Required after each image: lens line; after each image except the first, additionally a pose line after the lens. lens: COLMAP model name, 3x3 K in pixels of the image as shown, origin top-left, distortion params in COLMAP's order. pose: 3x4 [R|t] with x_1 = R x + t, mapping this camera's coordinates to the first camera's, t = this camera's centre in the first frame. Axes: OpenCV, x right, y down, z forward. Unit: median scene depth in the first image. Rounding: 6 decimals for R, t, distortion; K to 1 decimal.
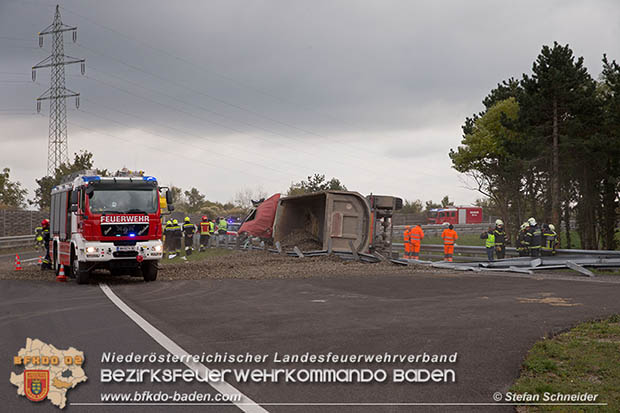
lens RADIAL K [[1037.5, 0, 287.6], [0, 1037.5, 230.5], [0, 0, 1]] dist [0.178980, 0.000000]
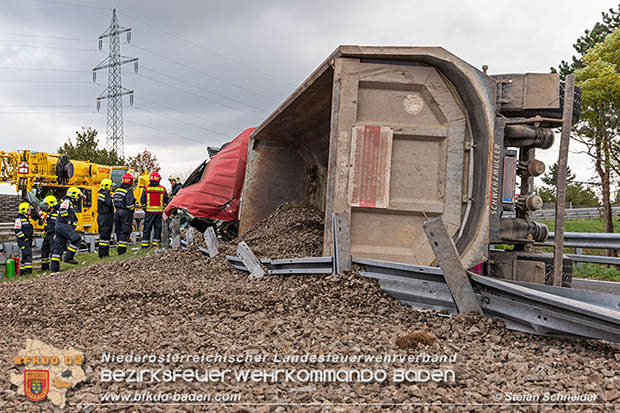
lens RADIAL K [[781.5, 0, 271.5], [0, 781.5, 206.0], [0, 0, 1]] dist [0.069584, 0.000000]
pose [[0.995257, -0.012077, -0.096532, 0.028260], [0.009929, 0.999693, -0.022700, 0.006959], [0.096777, 0.021634, 0.995071, 0.541914]]
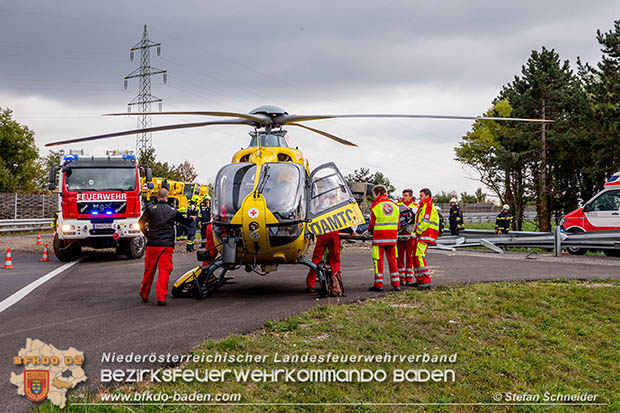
lens RADIAL K [[891.0, 0, 286.0], [0, 891.0, 224.7], [0, 0, 1]] dist [0.101519, 0.000000]
pose [[0.995886, 0.008130, -0.090249, 0.072303], [-0.007529, 0.999947, 0.007003, 0.004376], [0.090301, -0.006295, 0.995895, 0.026318]]
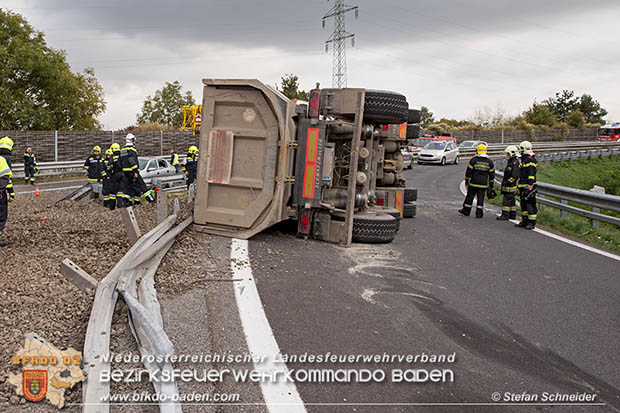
lens RADIAL K [[674.0, 0, 222.4], [0, 674.0, 173.1], [0, 0, 1]] dist [-0.006313, 0.000000]
pose [[0.871031, 0.014904, -0.491002, 0.131574], [0.007578, 0.999013, 0.043767, -0.007730], [0.491170, -0.041843, 0.870058, 0.518880]]
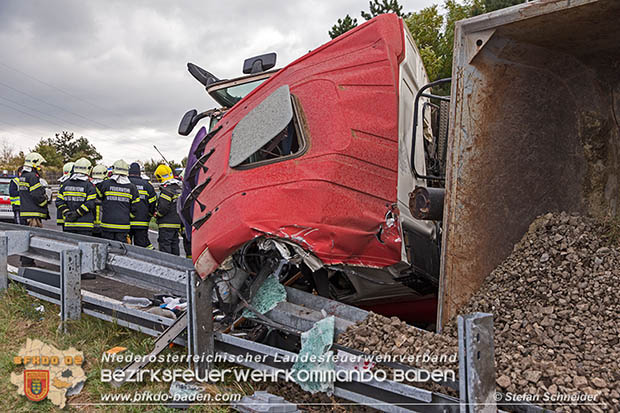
lens RADIAL K [[612.4, 0, 313.8], [0, 612.4, 205.7], [0, 0, 1]] dist [0.047112, 0.000000]
pose [[0.892830, -0.019102, 0.449988, -0.059083], [0.004118, 0.999405, 0.034253, -0.004777], [-0.450374, -0.028729, 0.892378, 0.763043]]
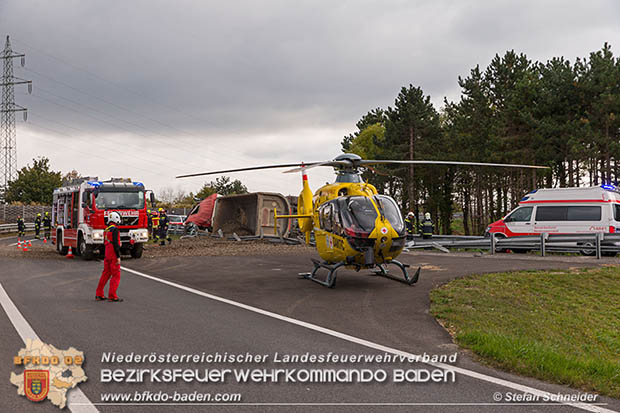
lens RADIAL K [[845.4, 0, 308.3], [0, 845.4, 228.6], [0, 0, 1]] dist [0.078671, 0.000000]
pose [[0.989411, 0.000030, 0.145140, -0.041011], [-0.001434, 0.999953, 0.009565, -0.000971], [-0.145132, -0.009672, 0.989365, -0.081723]]
